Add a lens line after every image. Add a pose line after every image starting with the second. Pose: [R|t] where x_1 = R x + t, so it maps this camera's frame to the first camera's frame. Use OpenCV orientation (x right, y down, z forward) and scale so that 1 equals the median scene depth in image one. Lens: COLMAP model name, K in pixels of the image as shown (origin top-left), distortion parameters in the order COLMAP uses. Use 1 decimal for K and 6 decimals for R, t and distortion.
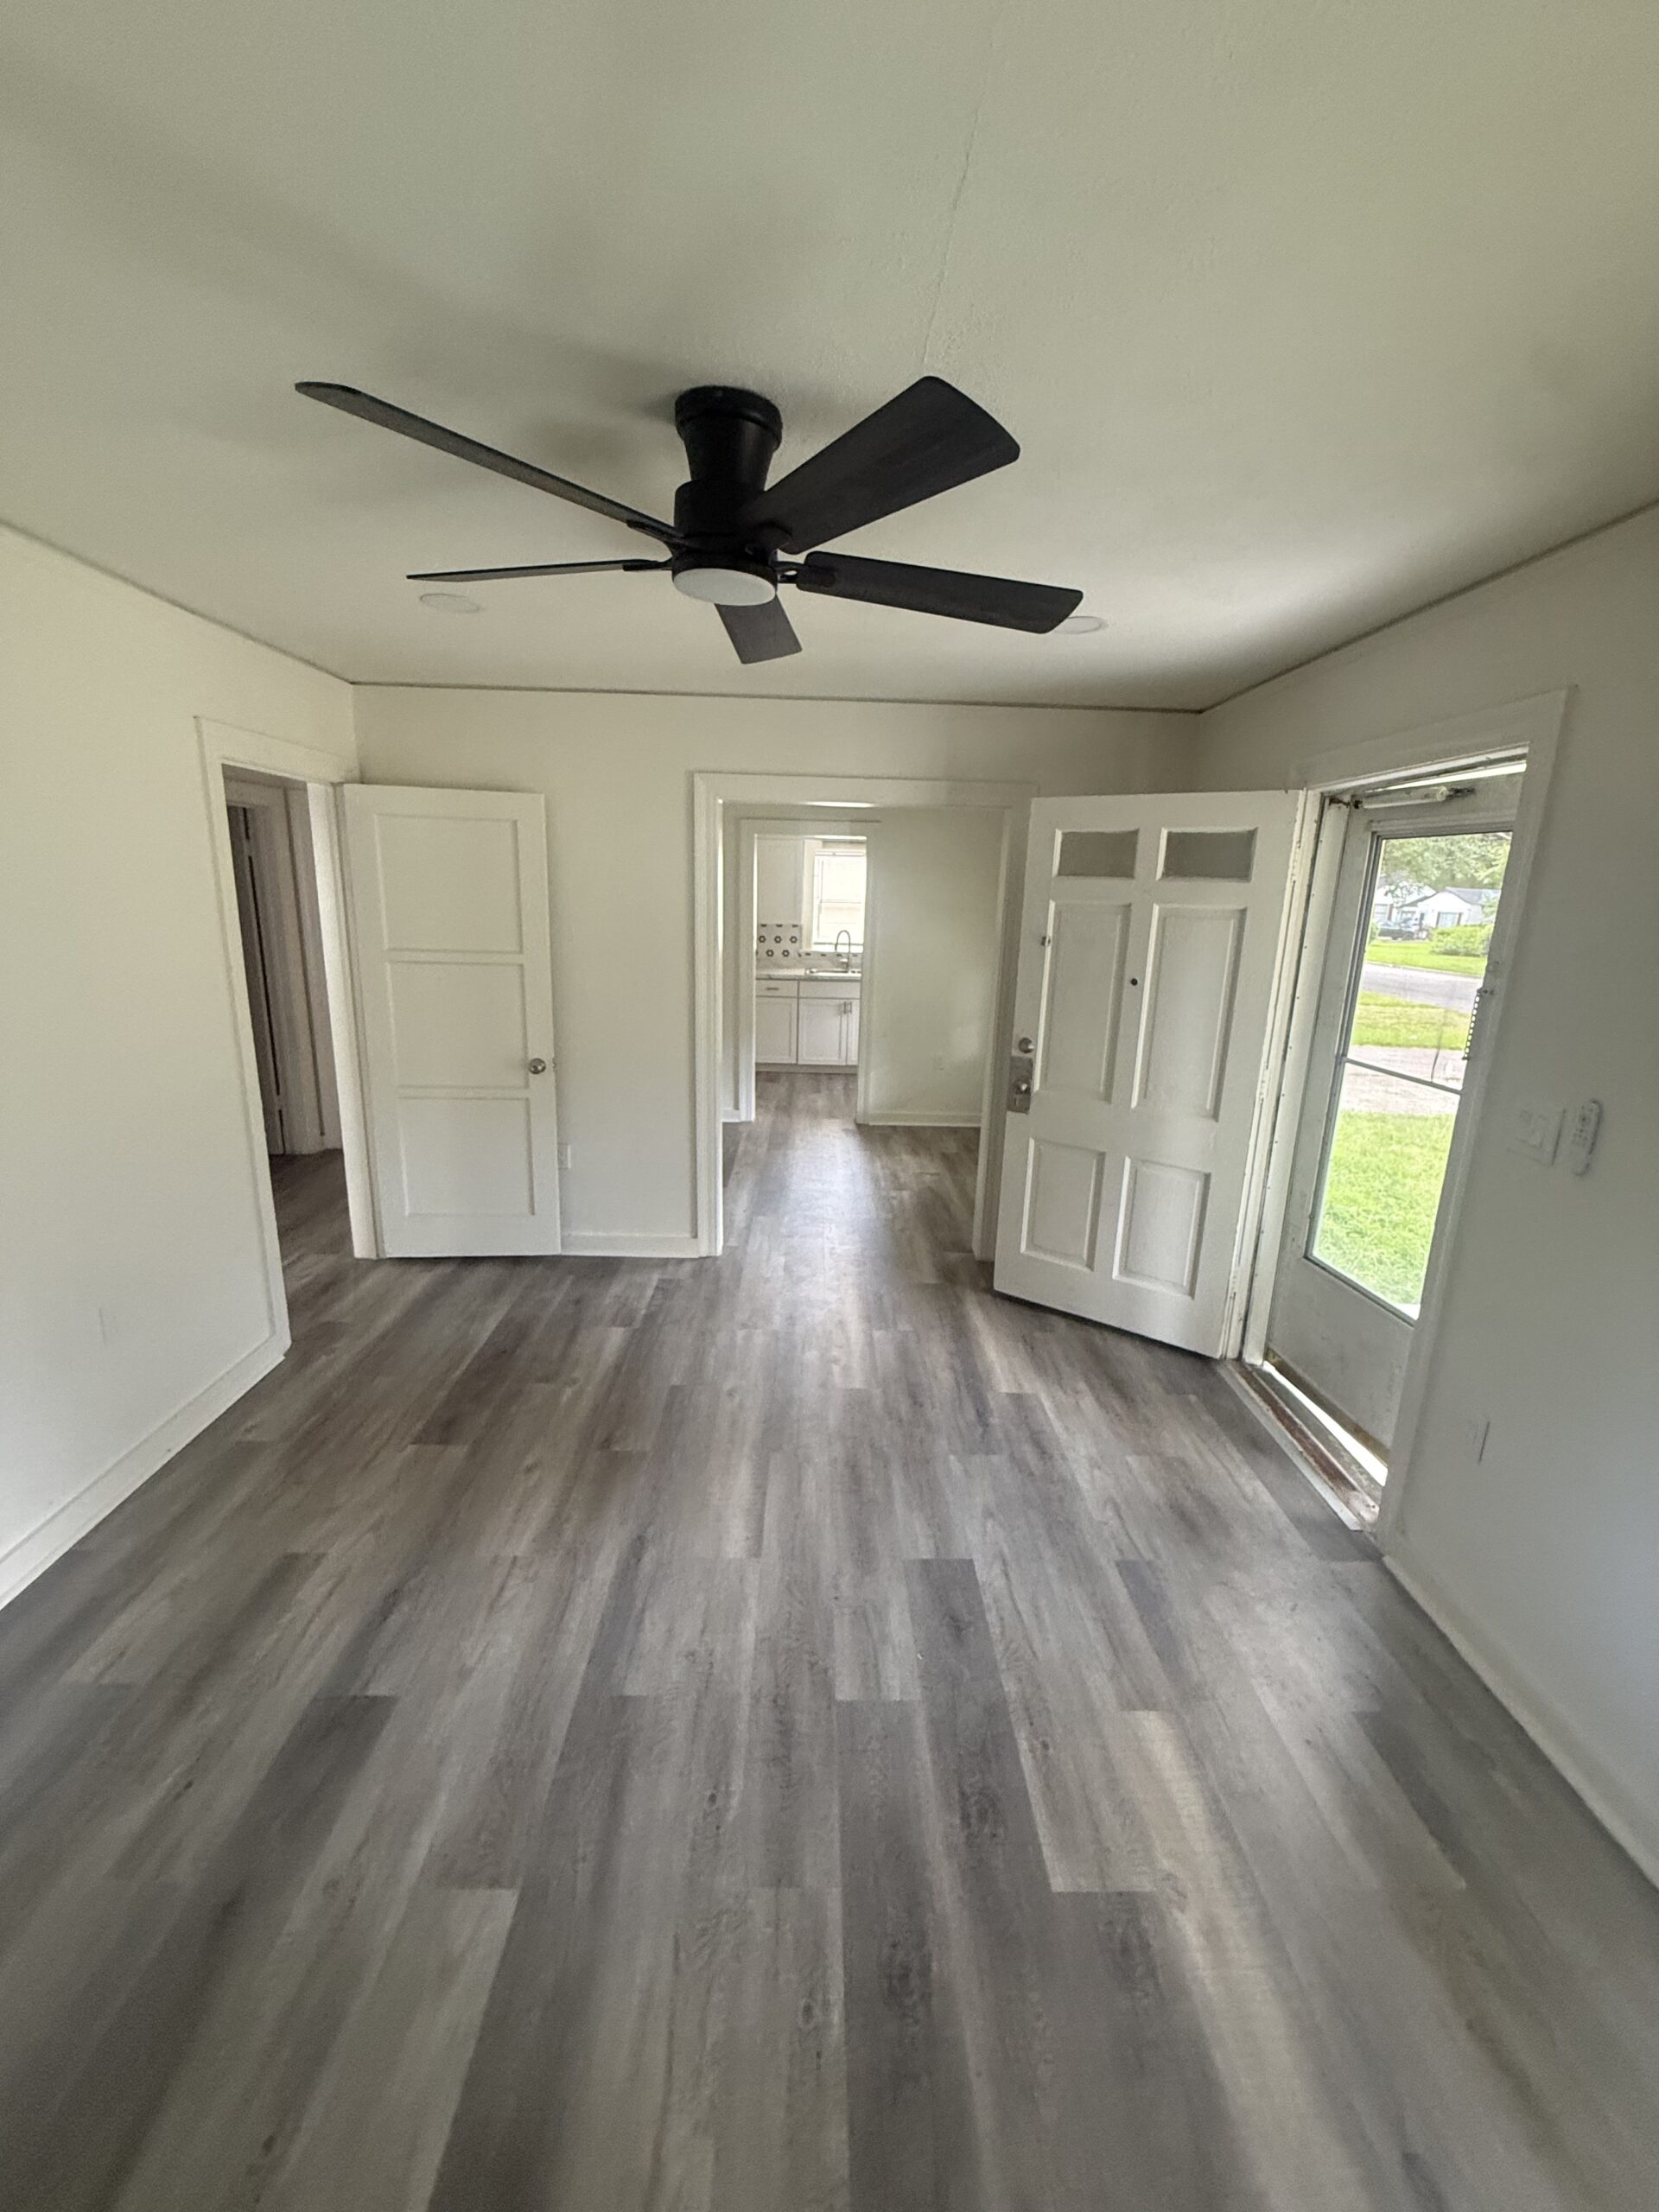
lens RADIAL K [[884.2, 0, 834.2], [0, 884.2, 1100.4], [0, 0, 1]] dist [0.002413, 0.000043]
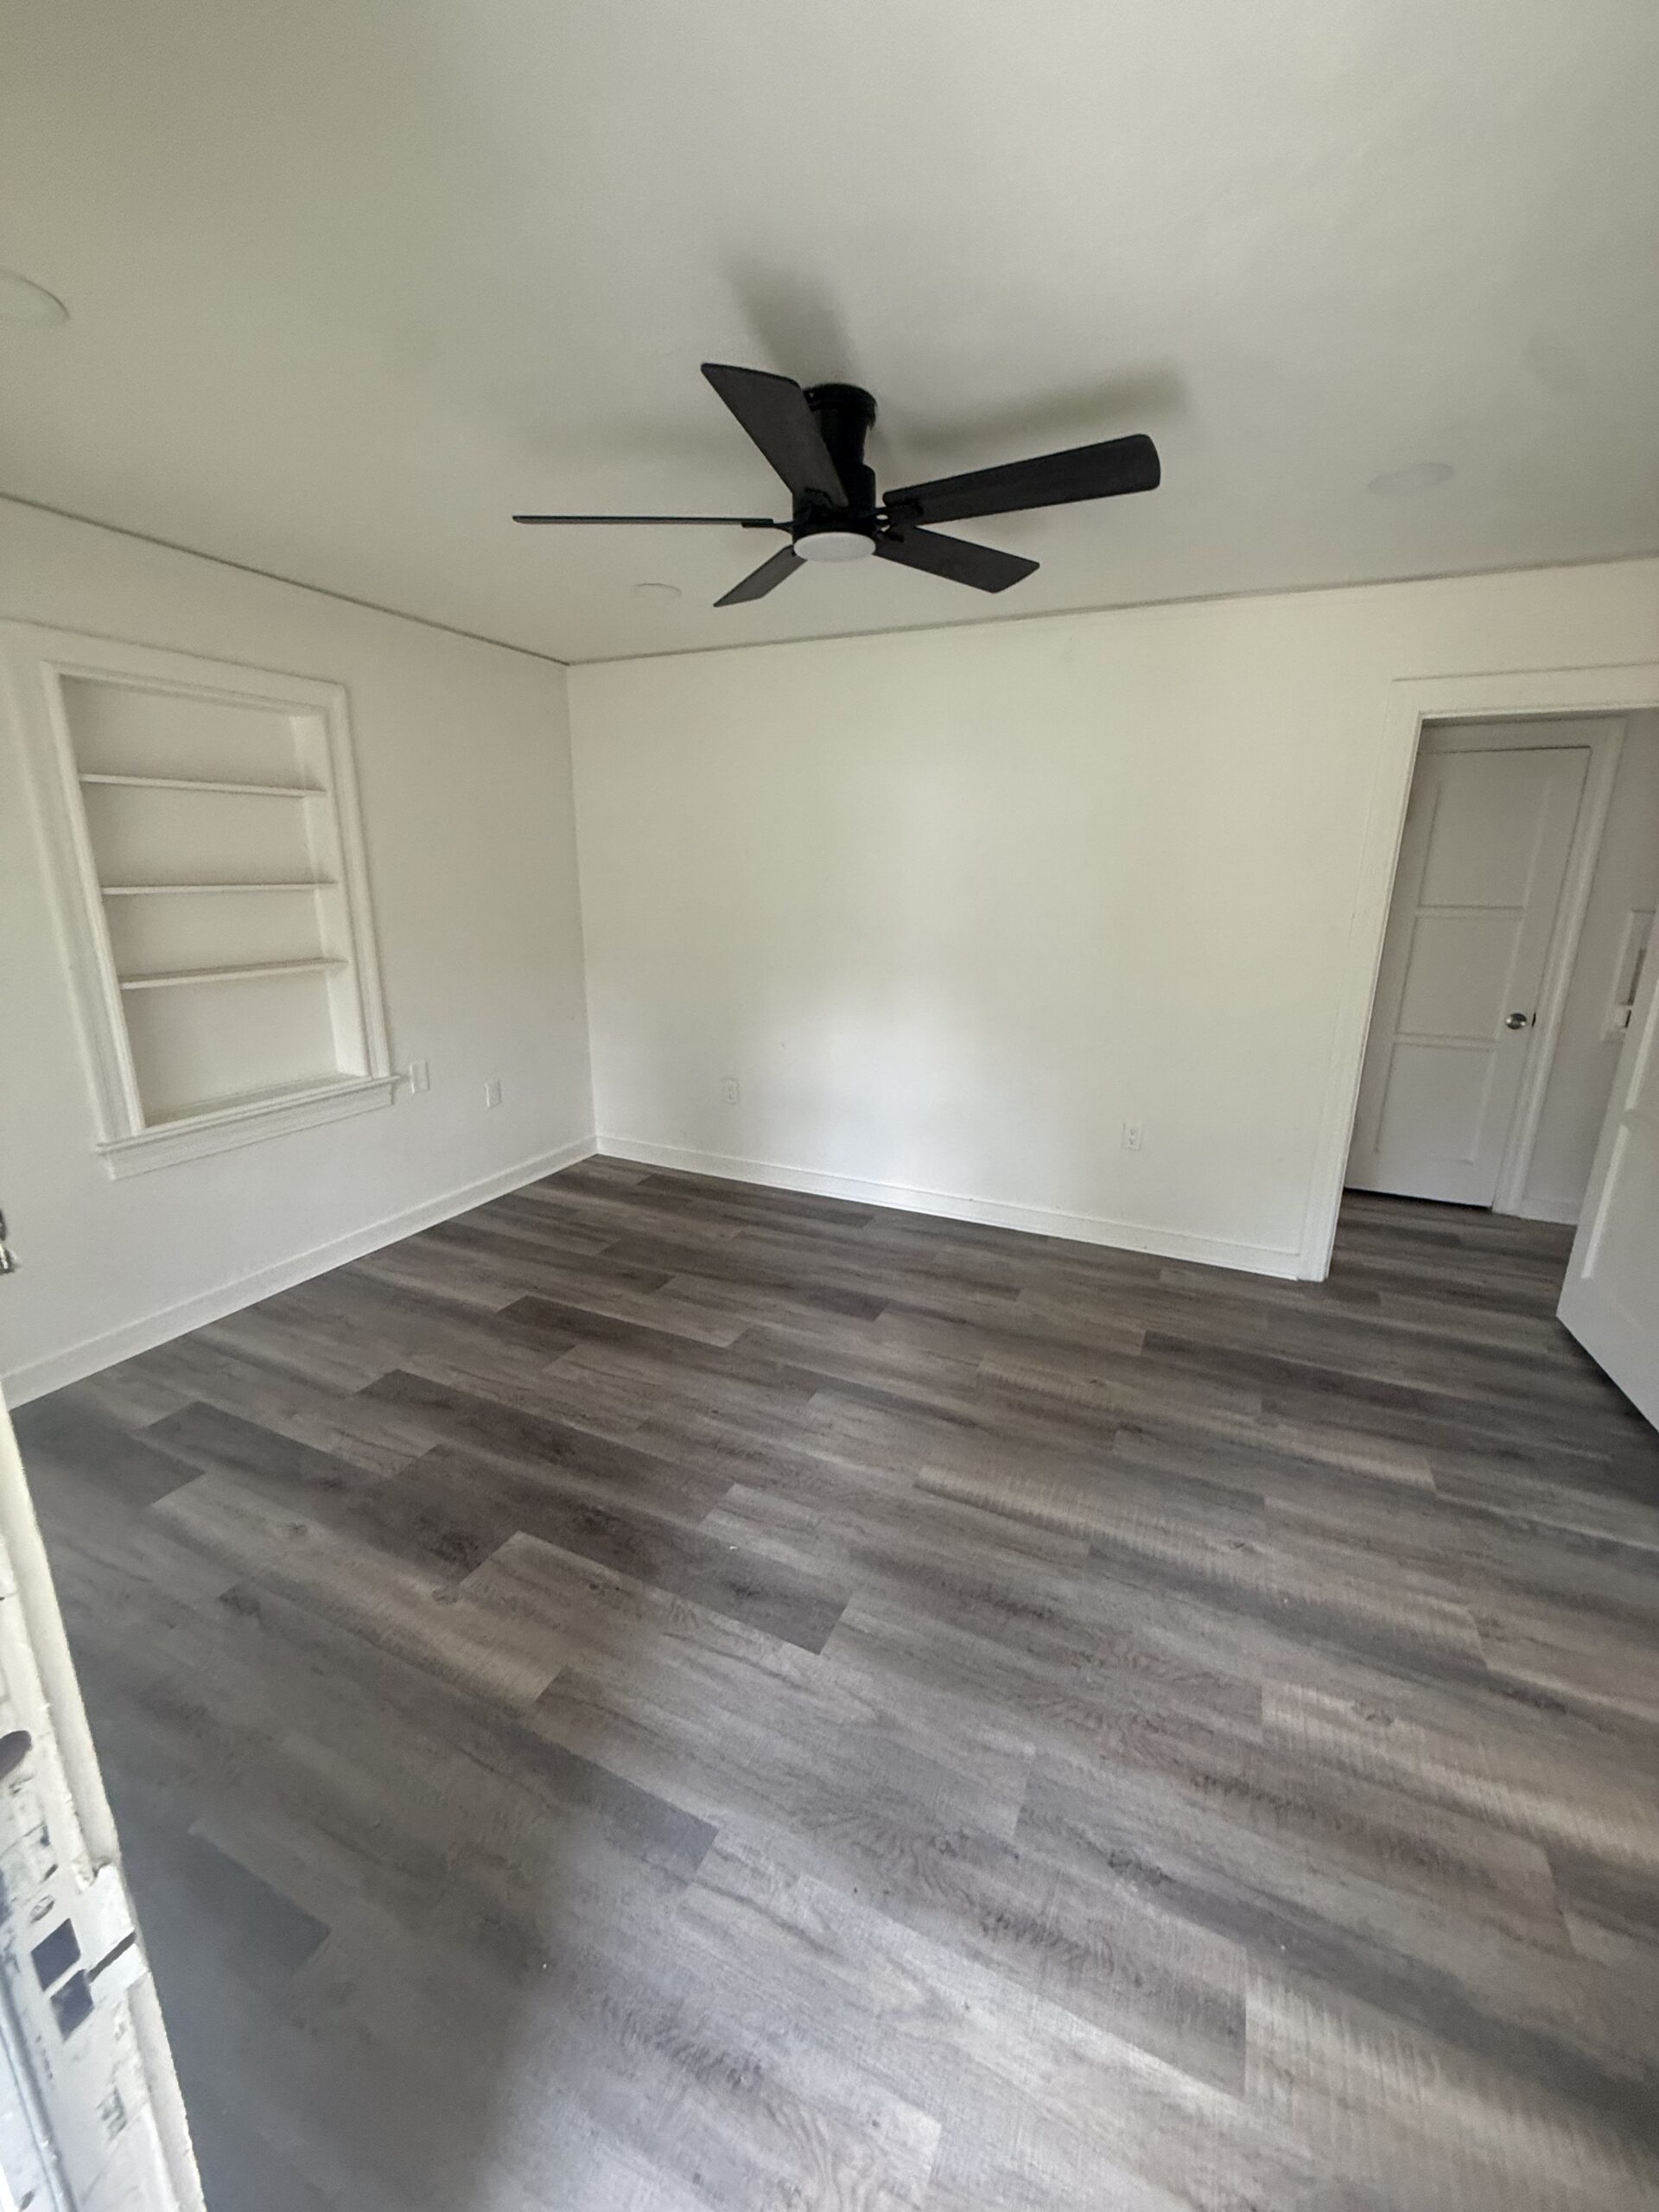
lens RADIAL K [[884.2, 0, 833.7], [0, 884.2, 1099.0], [0, 0, 1]] dist [0.002413, 0.000043]
pose [[-0.437314, 0.197133, -0.877437, 0.845095], [-0.233271, 0.917419, 0.322378, -0.204974], [0.868528, 0.345661, -0.355214, 1.291250]]
